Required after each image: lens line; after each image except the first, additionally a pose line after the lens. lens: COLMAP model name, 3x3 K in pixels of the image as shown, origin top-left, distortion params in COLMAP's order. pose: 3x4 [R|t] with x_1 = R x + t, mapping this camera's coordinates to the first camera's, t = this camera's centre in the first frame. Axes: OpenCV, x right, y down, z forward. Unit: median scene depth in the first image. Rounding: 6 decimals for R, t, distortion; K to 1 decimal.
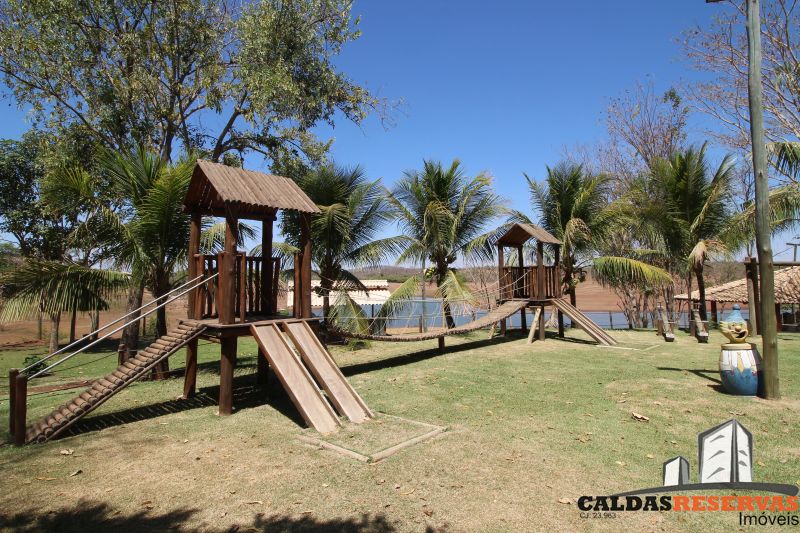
lens RADIAL K [[412.6, 0, 400.0], [0, 412.6, 266.5], [0, 0, 1]] dist [0.000226, -0.000014]
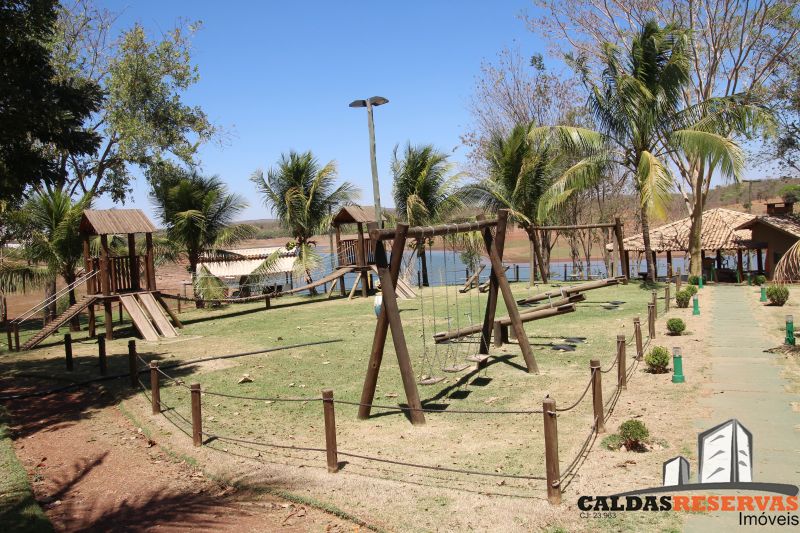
lens RADIAL K [[674.5, 0, 400.0], [0, 674.5, 266.5], [0, 0, 1]] dist [0.007012, -0.000190]
pose [[0.996868, -0.052363, -0.059257, 0.893193], [0.056946, 0.995286, 0.078501, -0.130193], [0.054867, -0.081629, 0.995151, -1.605698]]
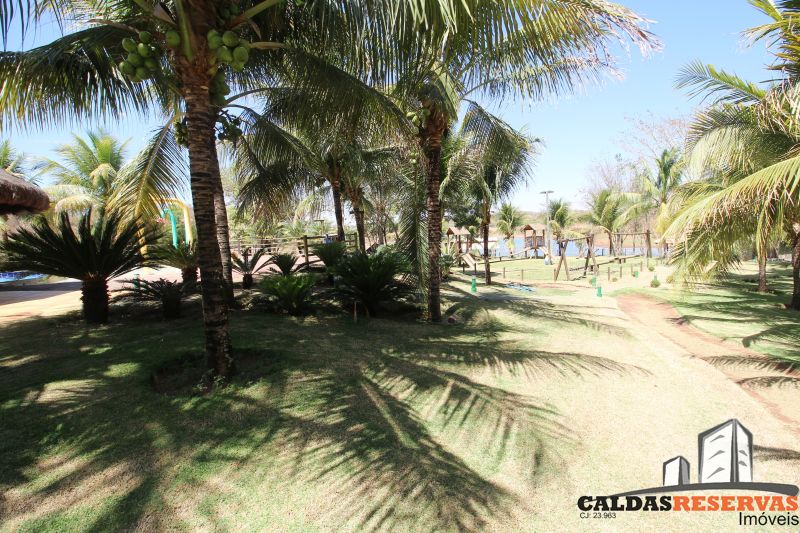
lens RADIAL K [[393.0, 0, 404.2], [0, 393.0, 253.4], [0, 0, 1]] dist [-0.001924, -0.000228]
pose [[0.930407, -0.012309, -0.366321, 0.767725], [0.045385, 0.995613, 0.081817, -0.310841], [0.363707, -0.092749, 0.926885, -3.869222]]
